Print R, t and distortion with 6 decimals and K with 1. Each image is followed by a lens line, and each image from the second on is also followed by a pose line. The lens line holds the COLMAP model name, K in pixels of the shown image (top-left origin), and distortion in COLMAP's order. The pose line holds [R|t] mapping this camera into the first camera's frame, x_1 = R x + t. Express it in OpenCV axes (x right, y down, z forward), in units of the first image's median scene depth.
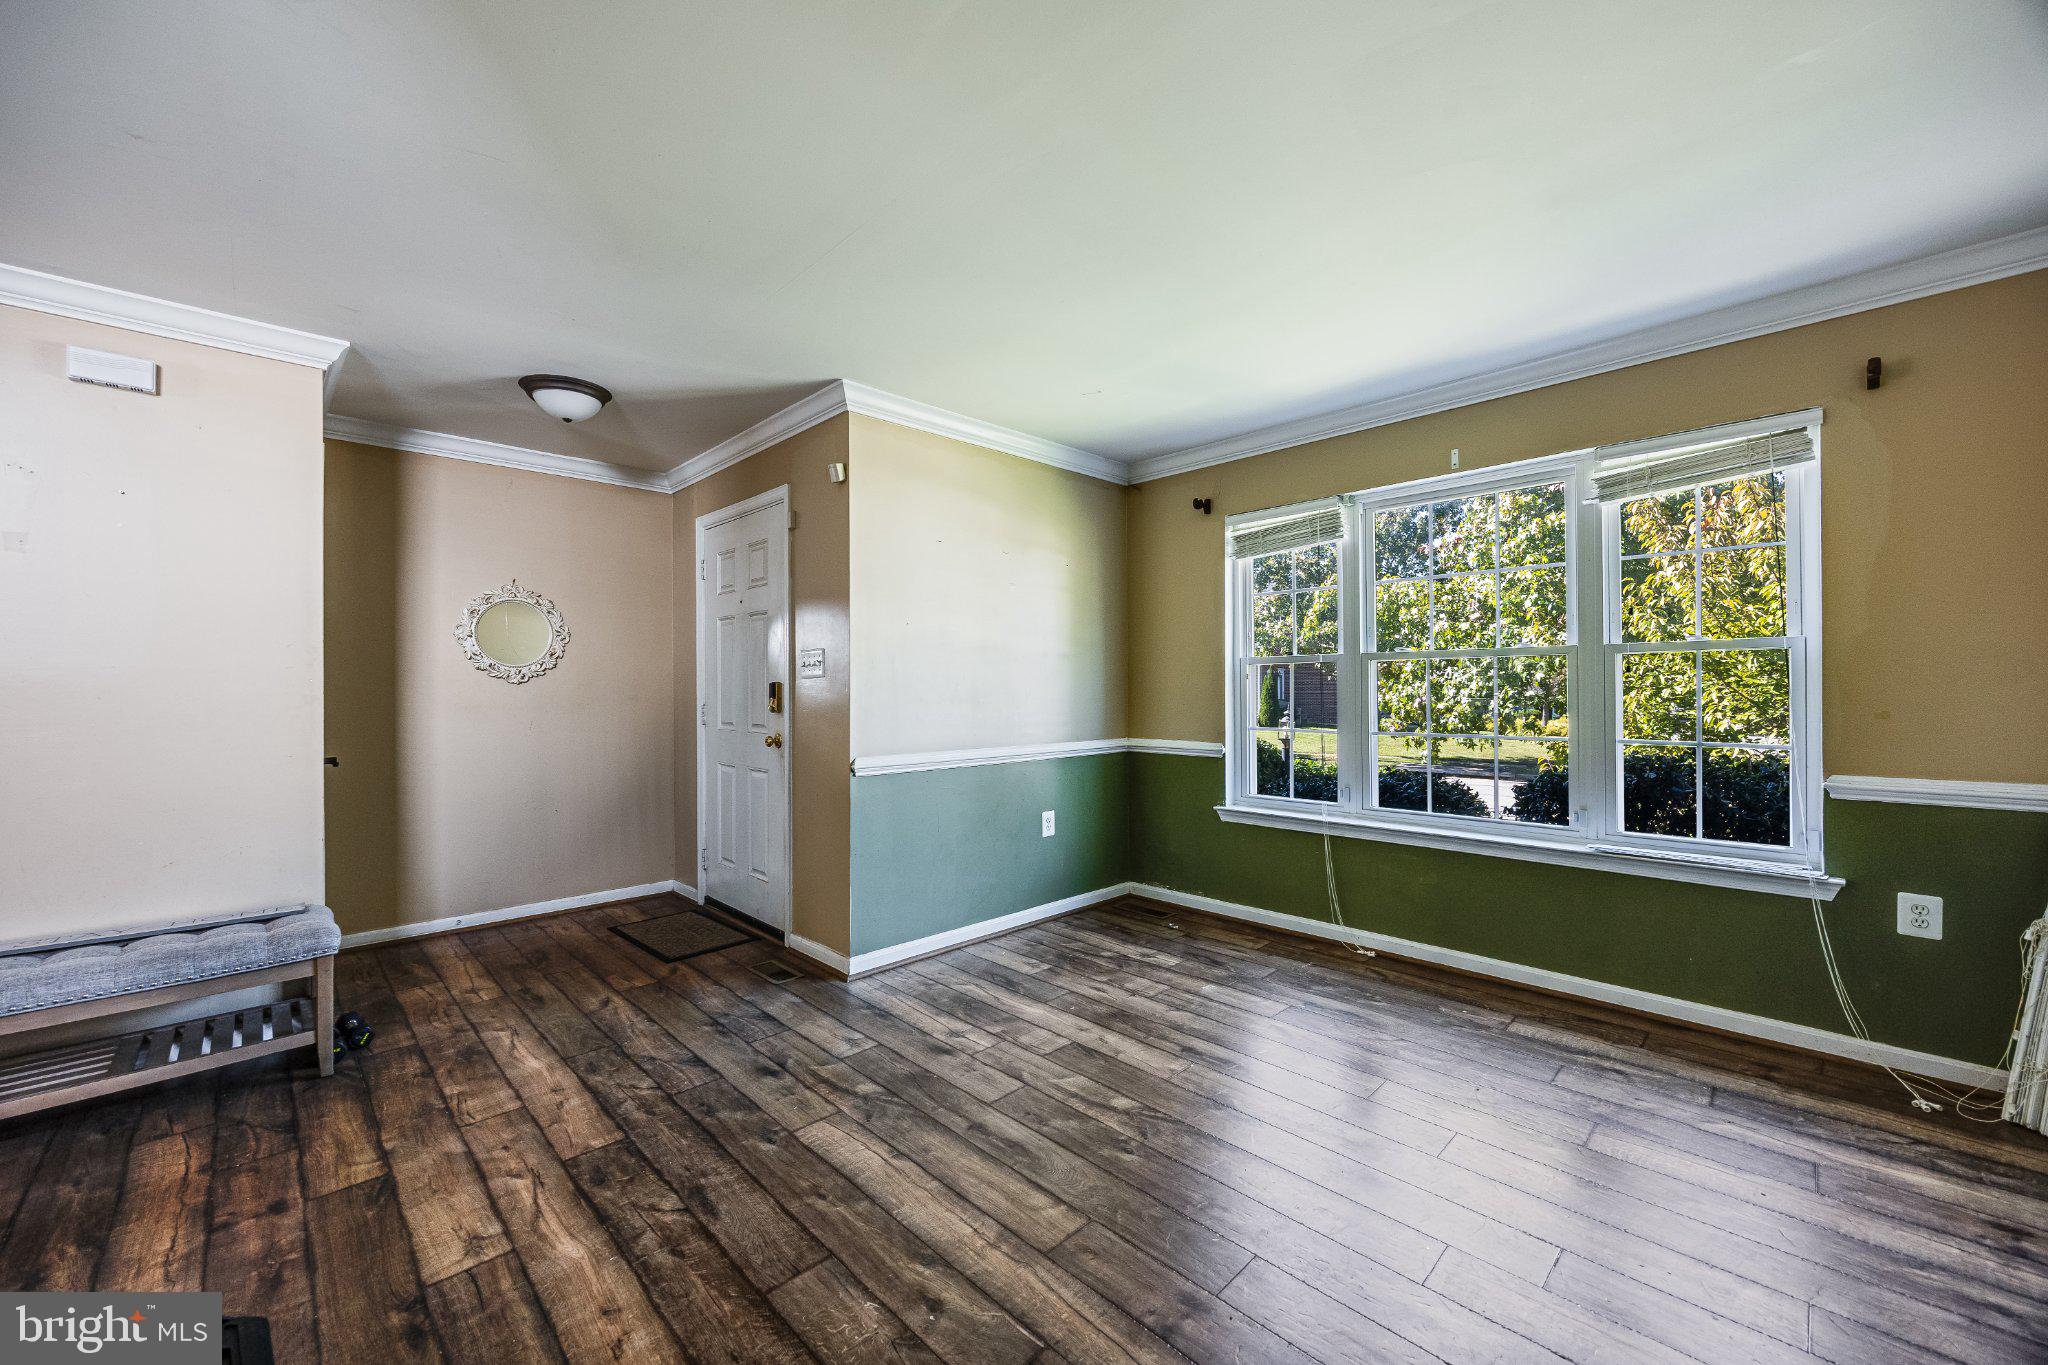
lens RADIAL K [[796.8, 0, 1017.4], [0, 796.8, 675.9], [0, 0, 1]] dist [-0.000521, 0.000151]
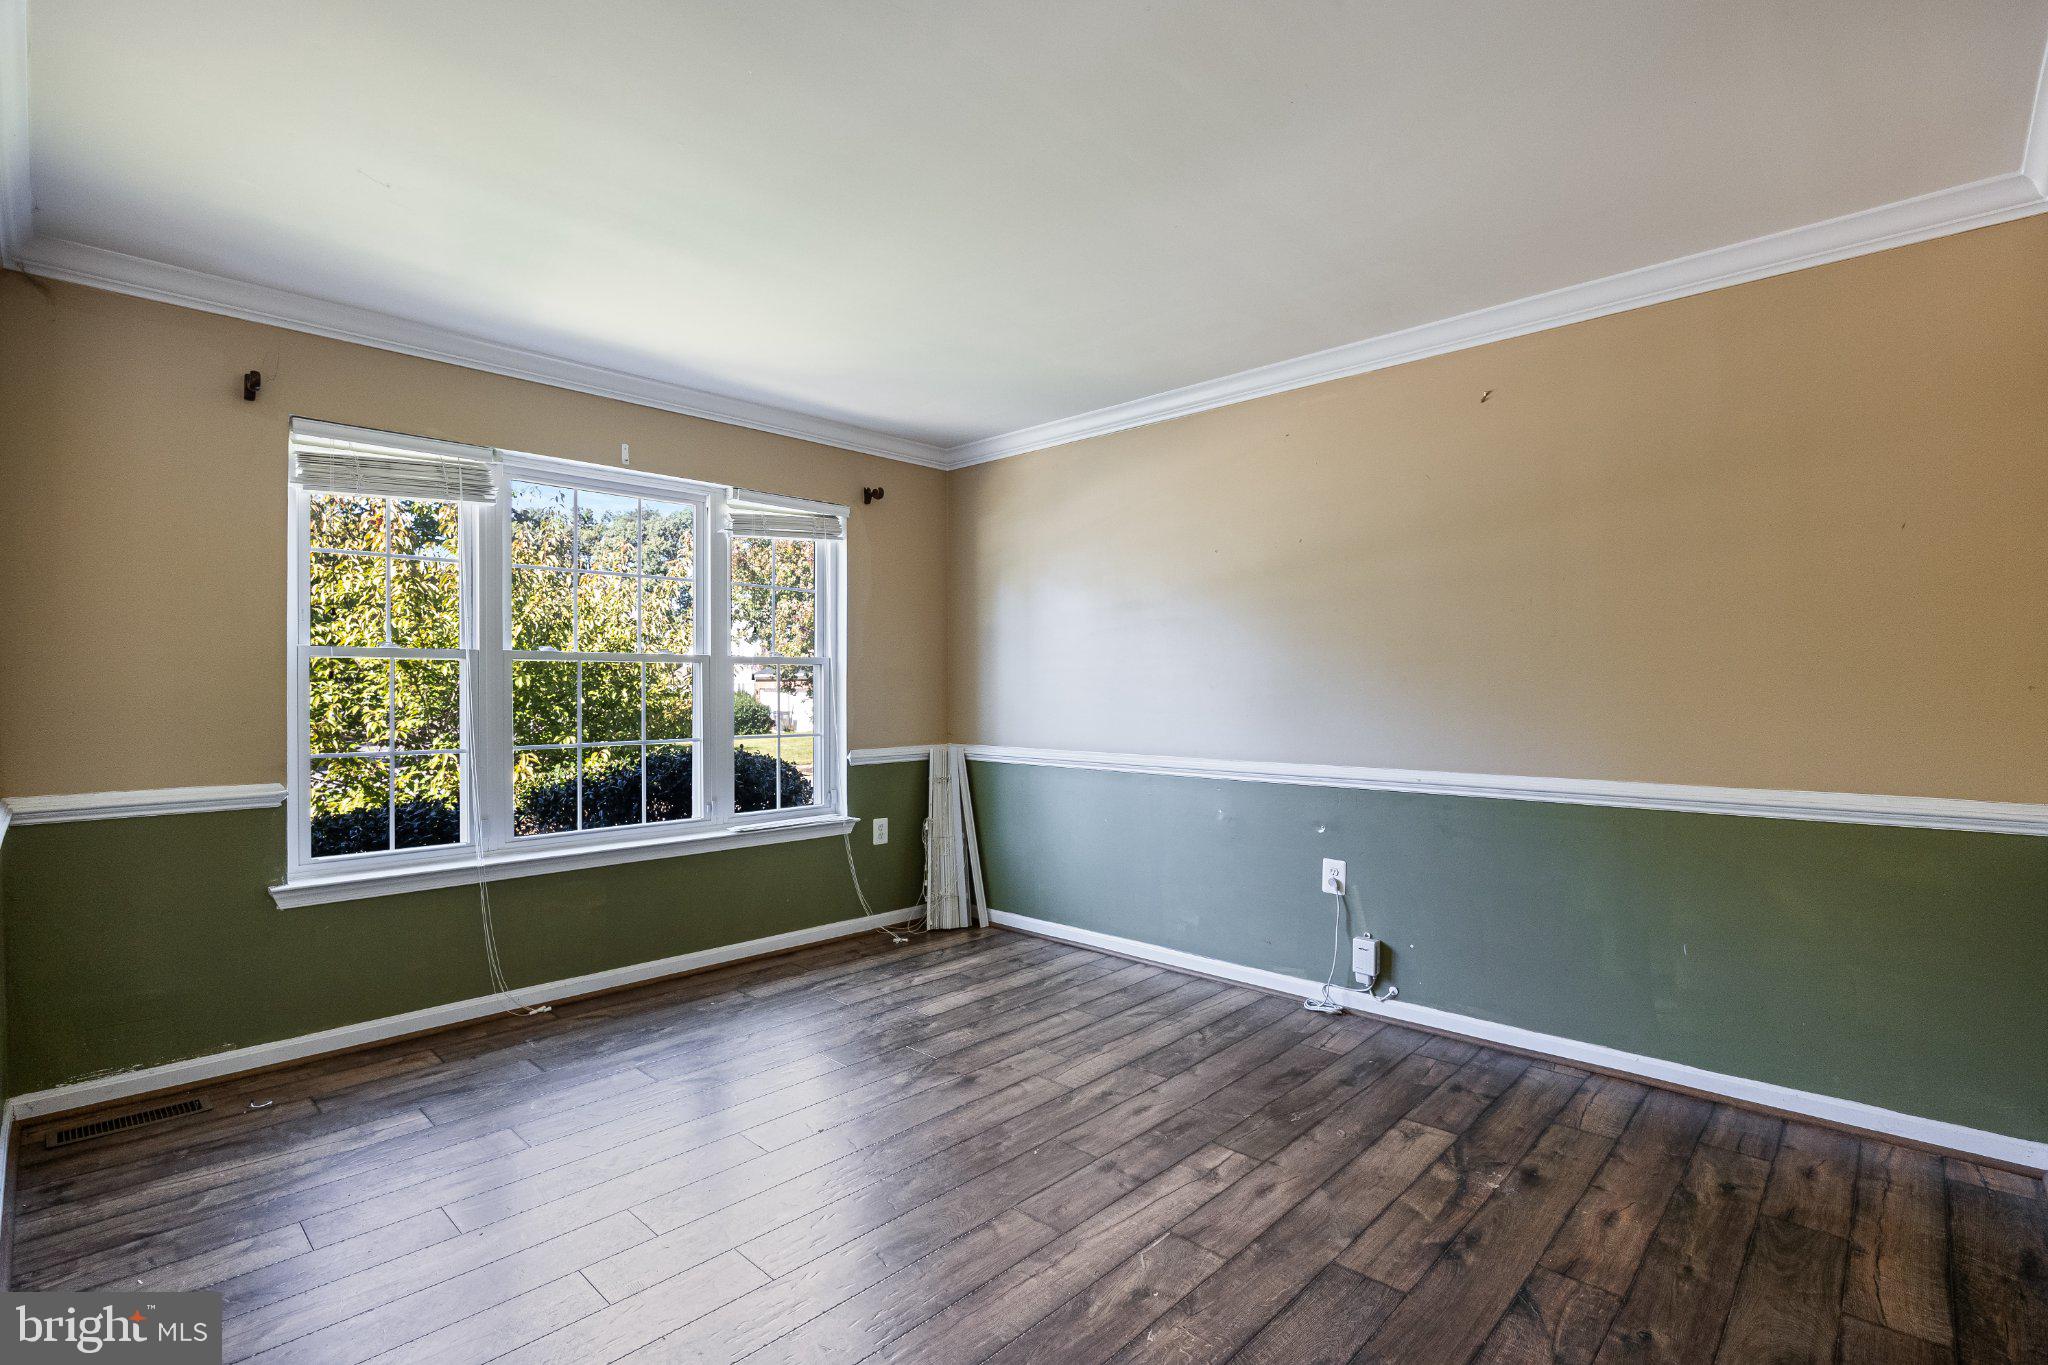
lens RADIAL K [[970.4, 0, 1025.2], [0, 970.4, 672.4], [0, 0, 1]] dist [-0.002868, -0.001096]
pose [[-0.048028, 0.020502, 0.998636, -0.734854], [-0.014864, 0.999664, -0.021238, 0.009364], [-0.998735, -0.015864, -0.047708, 0.659450]]
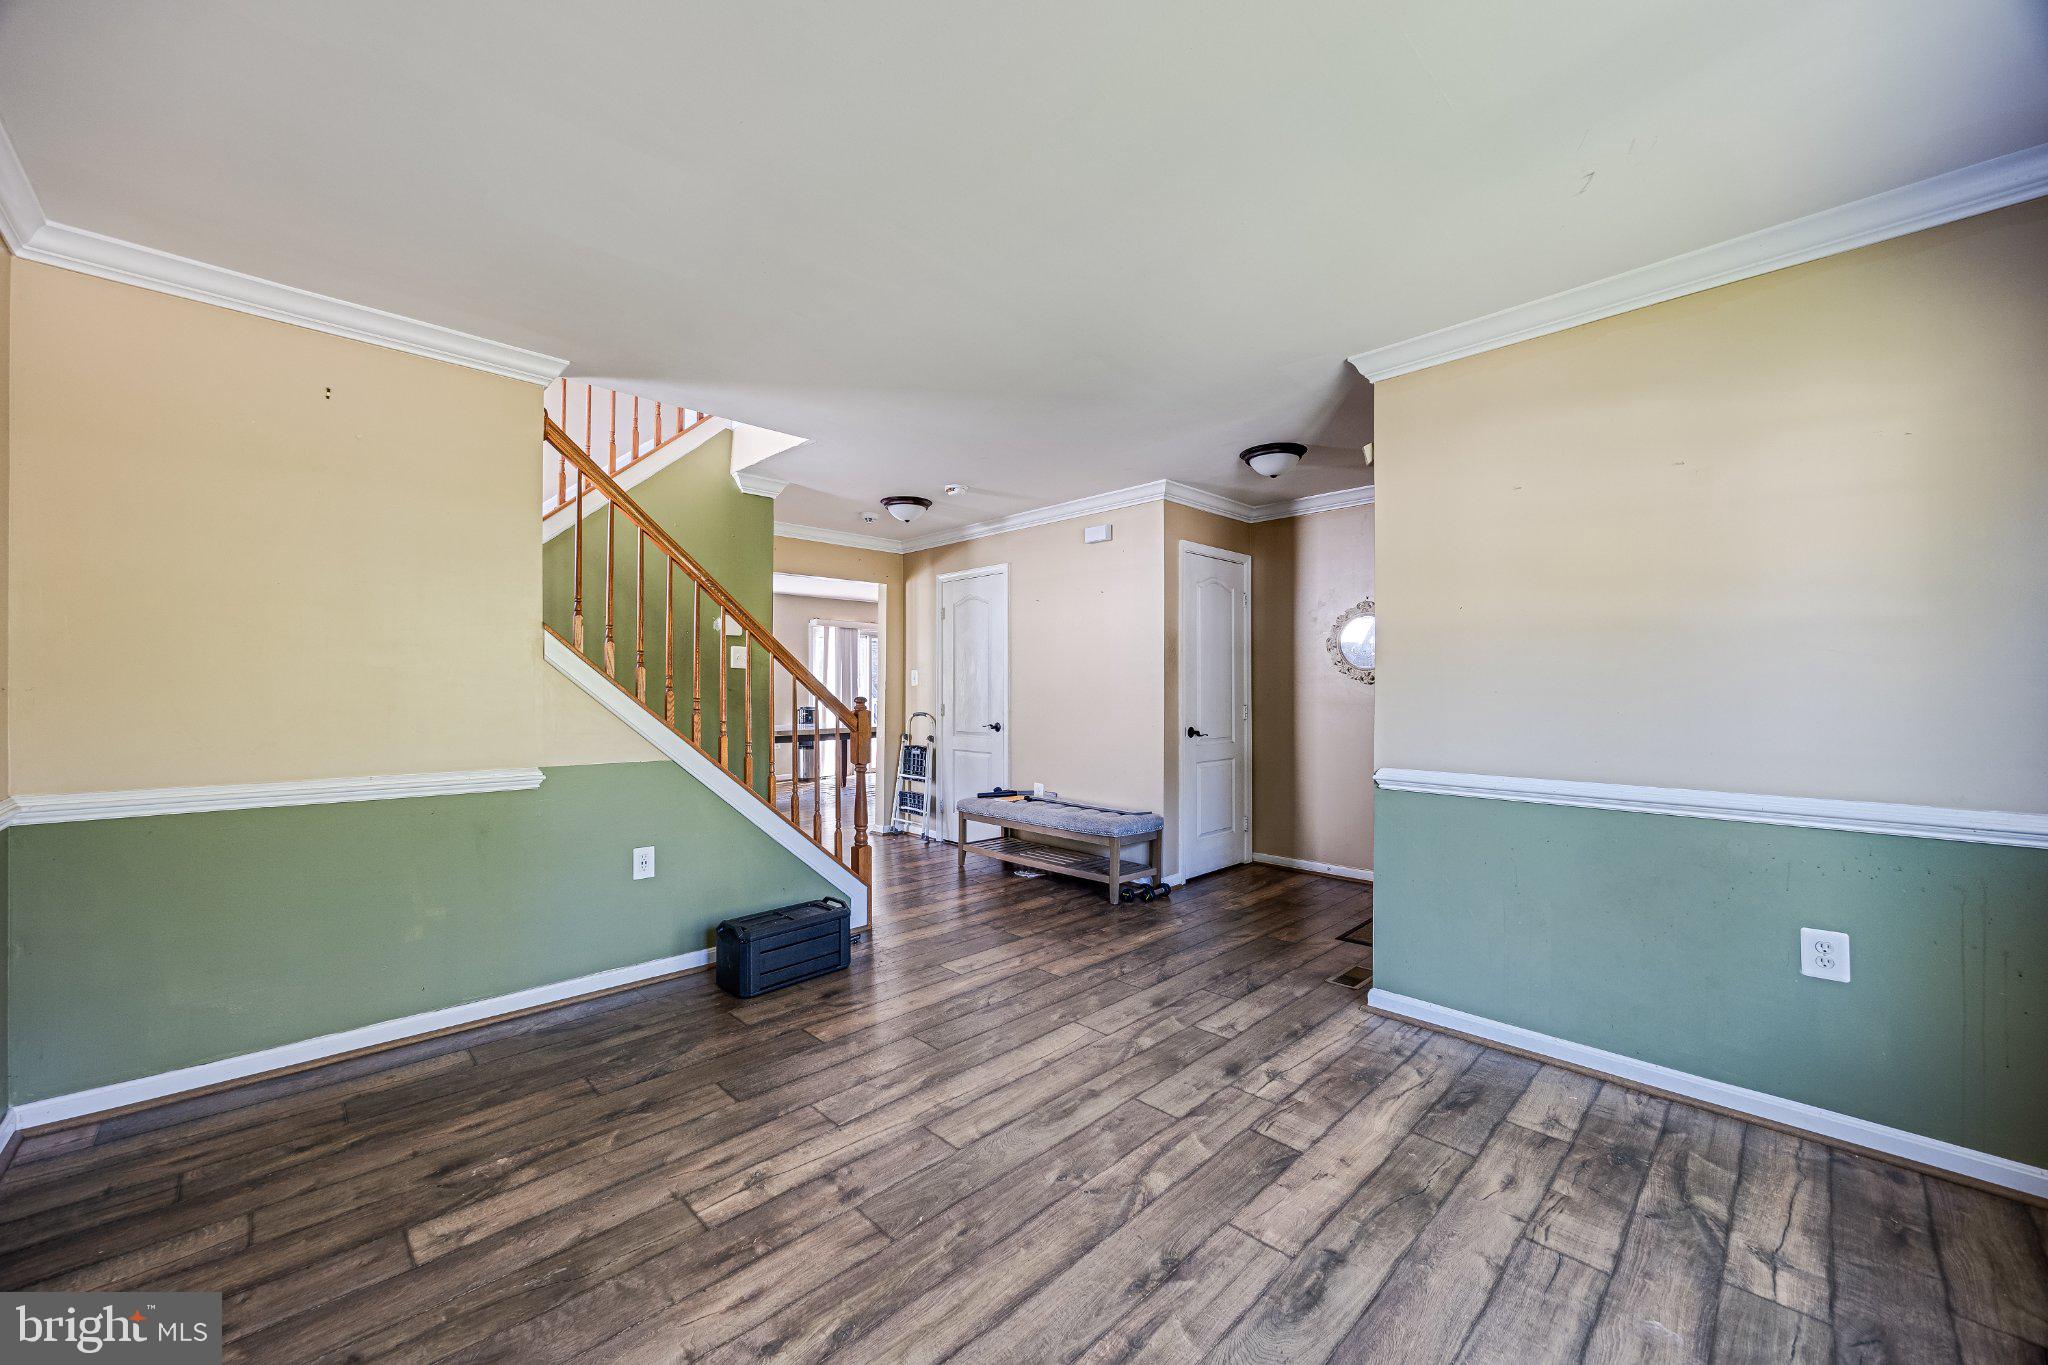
lens RADIAL K [[761.1, 0, 1011.6], [0, 761.1, 685.6], [0, 0, 1]] dist [-0.000210, 0.000086]
pose [[-0.002202, -0.003317, -0.999992, 0.753179], [0.017411, 0.999843, -0.003355, 0.006221], [0.999846, -0.017419, -0.002144, 0.681355]]
